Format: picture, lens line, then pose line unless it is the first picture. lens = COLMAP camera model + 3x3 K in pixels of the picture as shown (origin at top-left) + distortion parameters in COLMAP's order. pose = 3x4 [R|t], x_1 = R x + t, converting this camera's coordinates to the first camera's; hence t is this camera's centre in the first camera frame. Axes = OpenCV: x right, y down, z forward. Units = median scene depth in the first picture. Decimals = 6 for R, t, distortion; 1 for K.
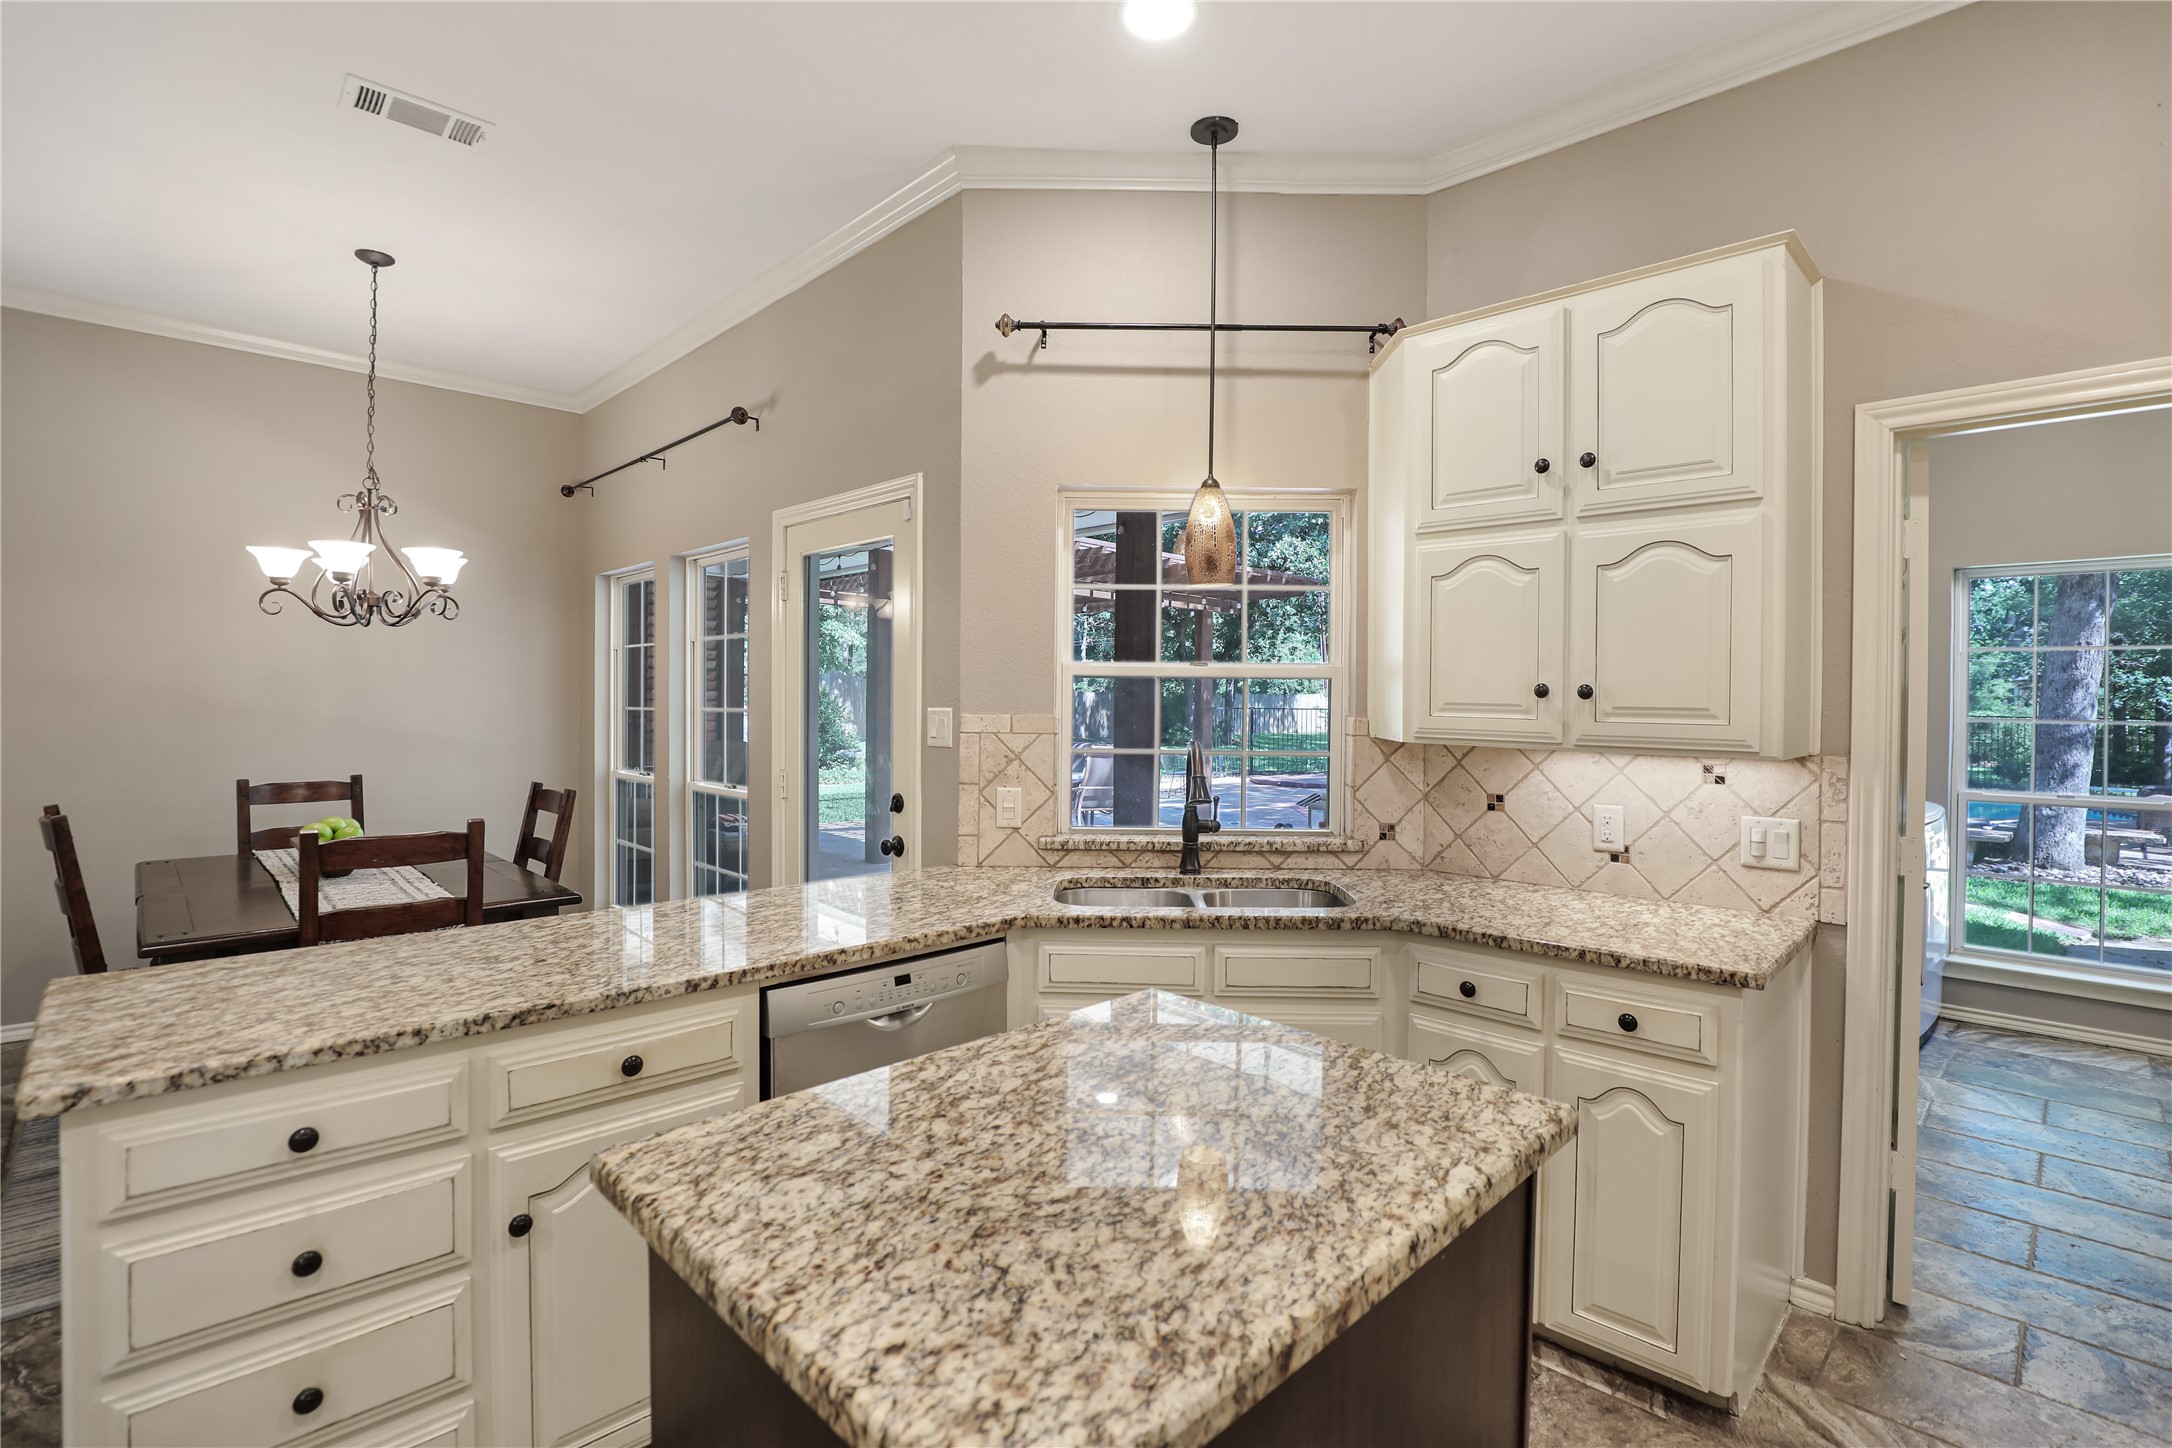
lens RADIAL K [[1030.4, 0, 1101.5], [0, 1030.4, 691.5], [0, 0, 1]] dist [-0.033380, 0.005043]
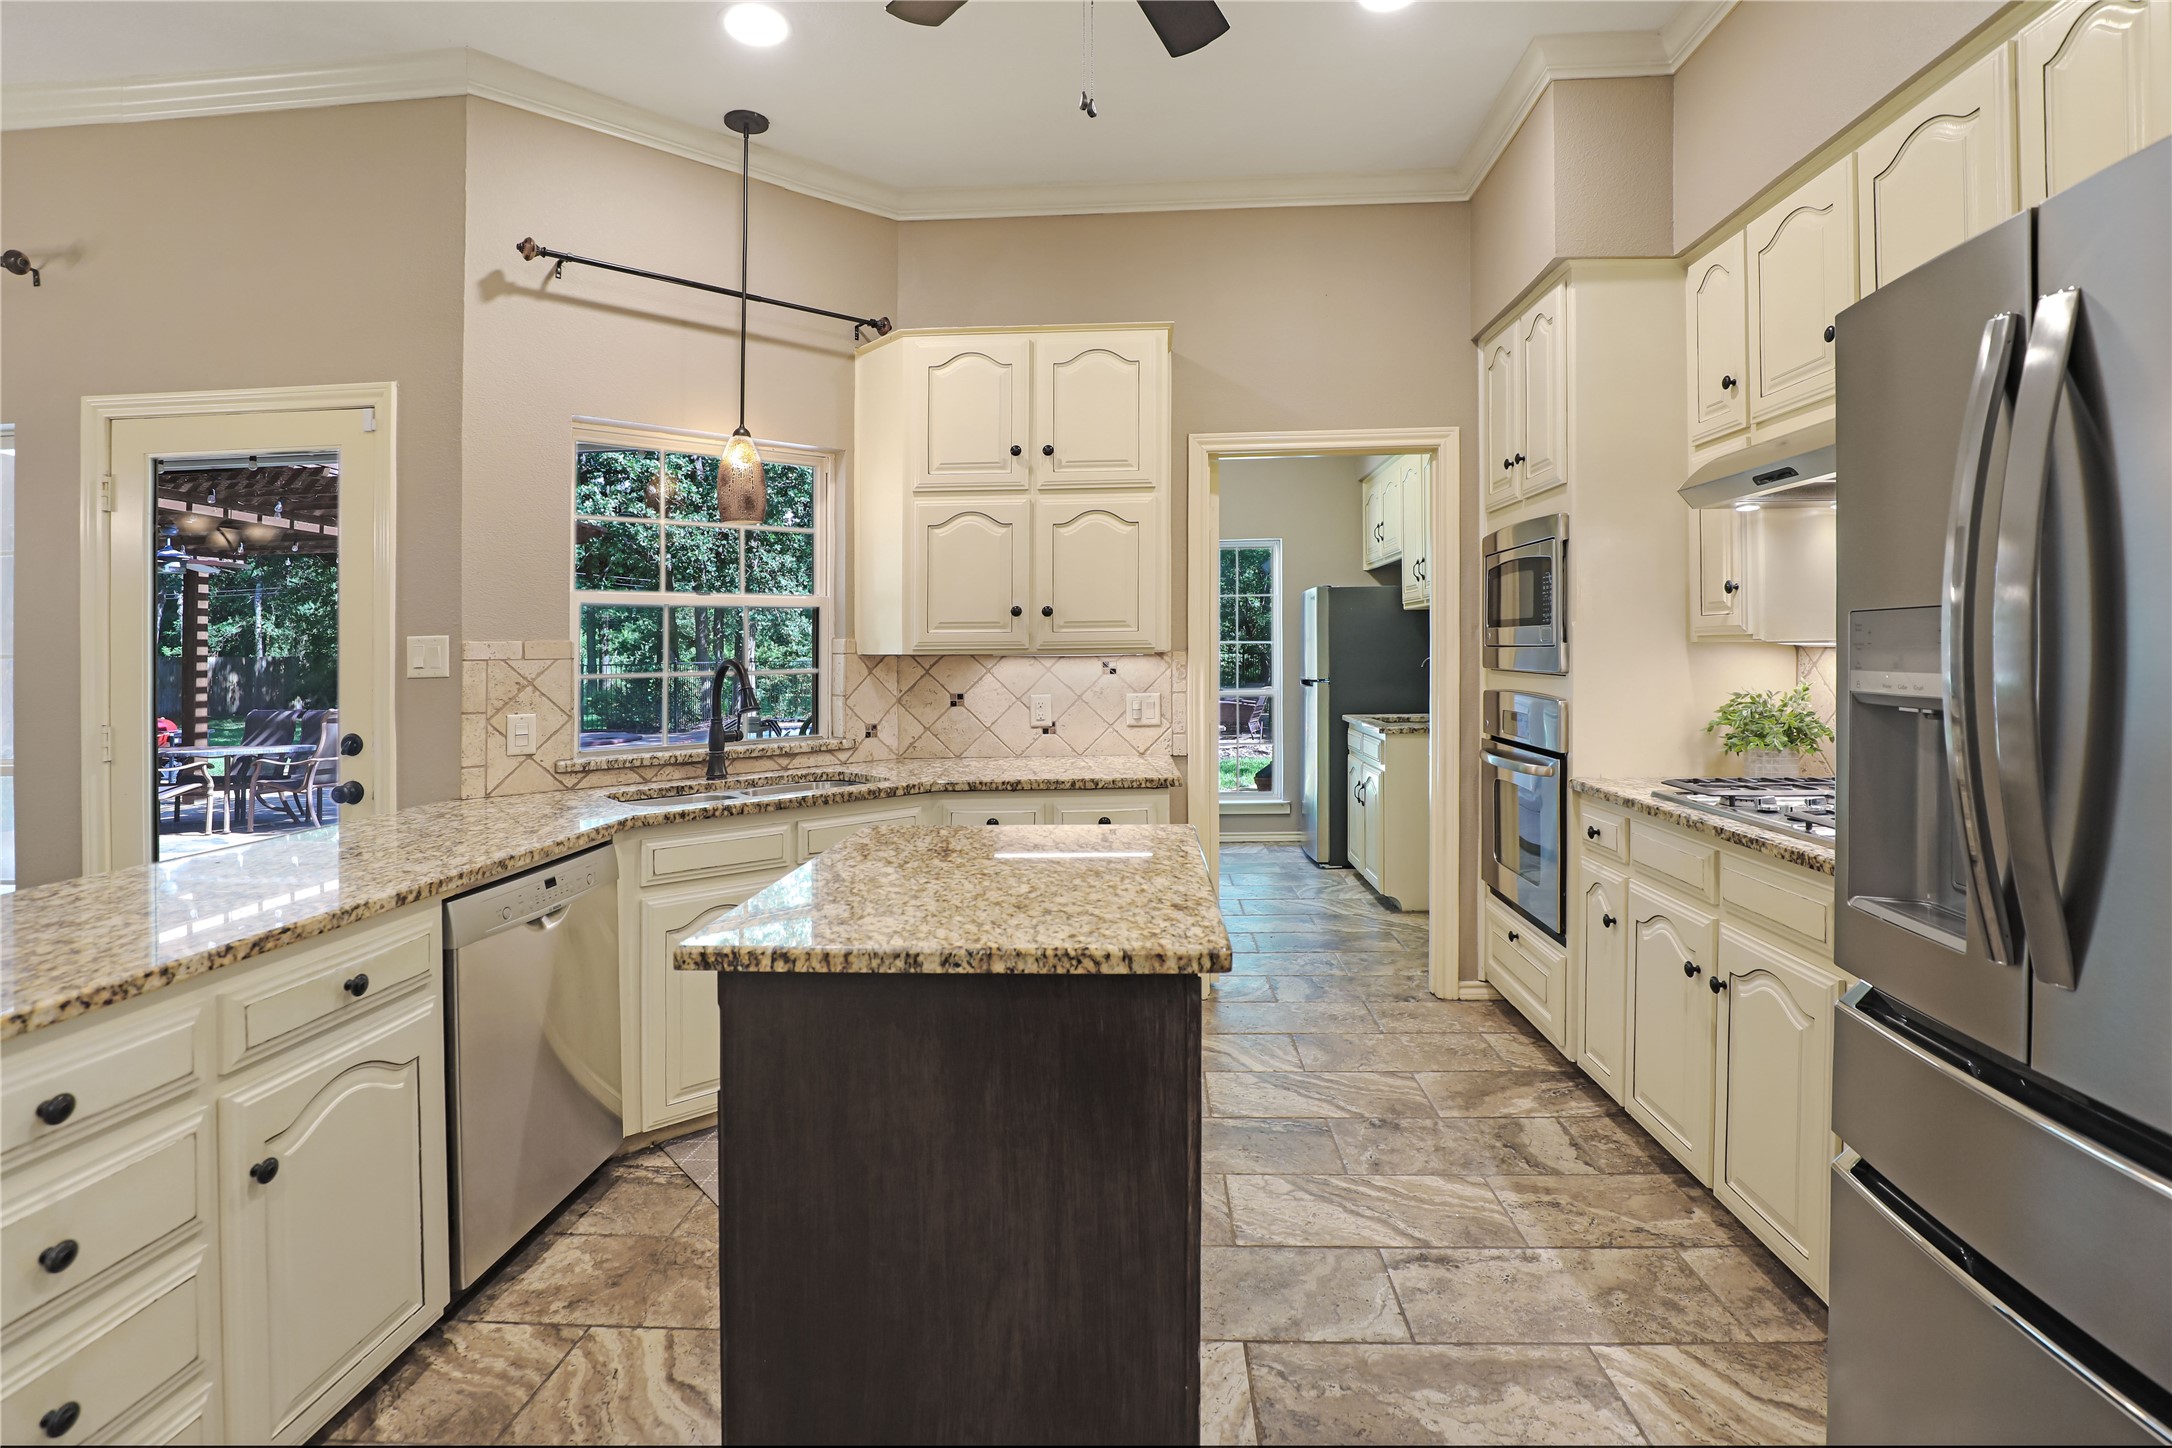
lens RADIAL K [[1012.5, 0, 1071.2], [0, 1012.5, 667.0], [0, 0, 1]] dist [-0.029731, 0.005218]
pose [[0.764000, -0.028340, 0.644594, -0.349981], [0.015526, 0.999553, 0.025544, 0.035146], [-0.645030, -0.009508, 0.764098, -0.093338]]
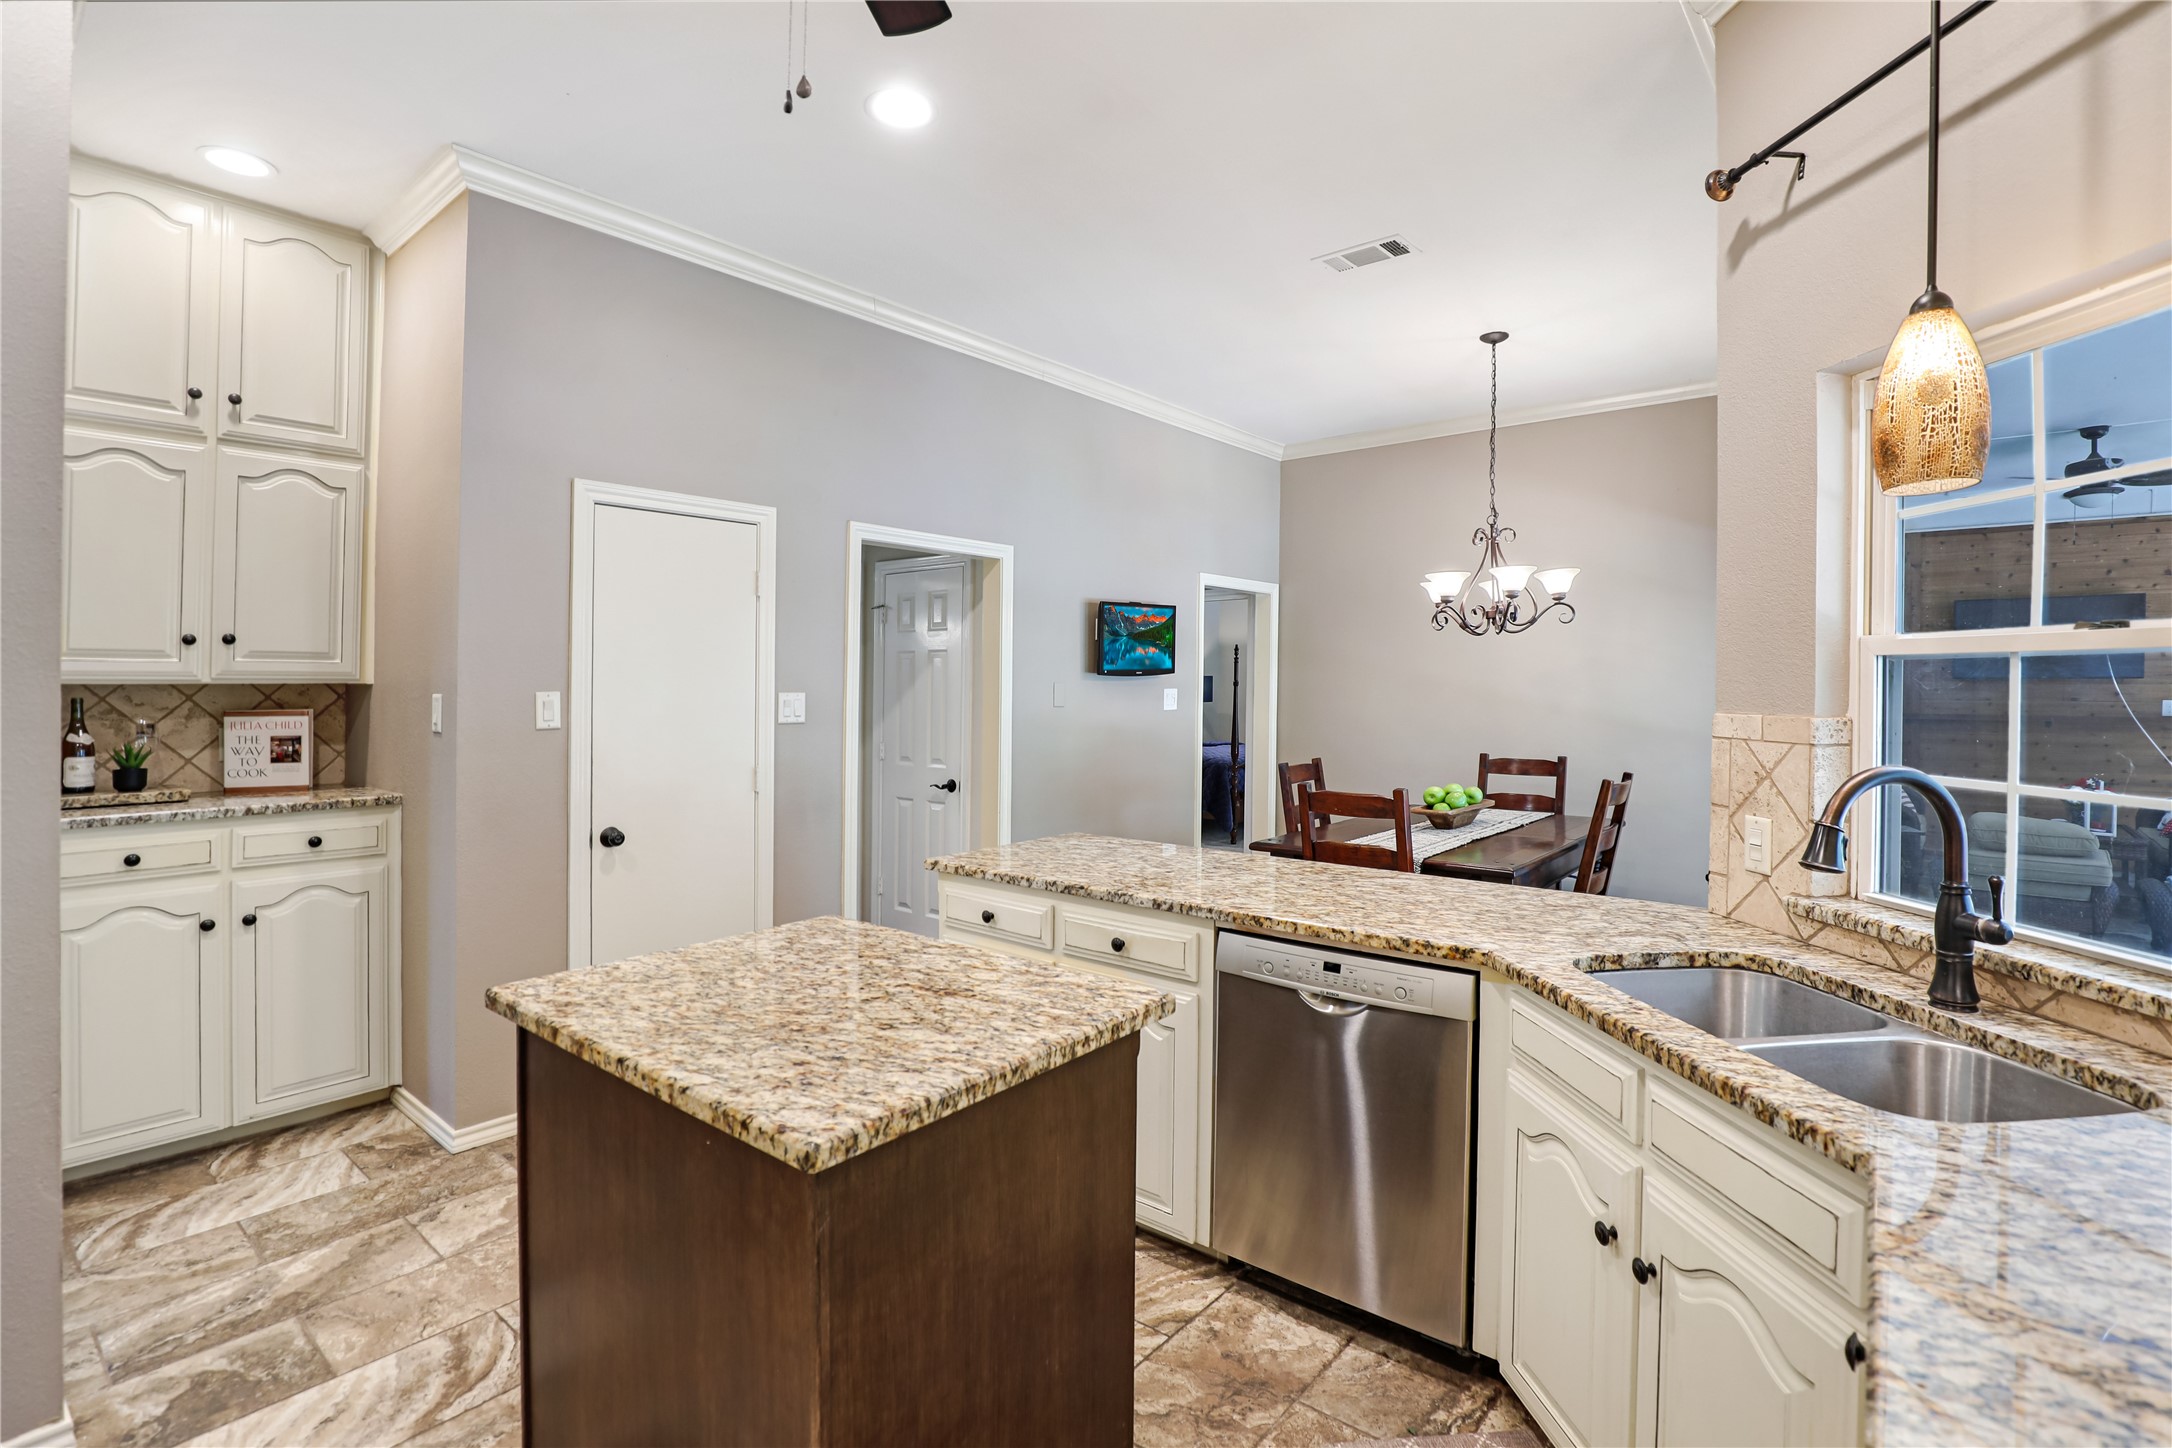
lens RADIAL K [[1012.5, 0, 1086.1], [0, 1012.5, 675.9], [0, 0, 1]] dist [-0.029731, 0.005218]
pose [[0.094520, -0.016587, -0.995385, 0.626853], [0.006260, 0.999851, -0.016067, 0.004021], [0.995503, -0.004712, 0.094609, 0.526293]]
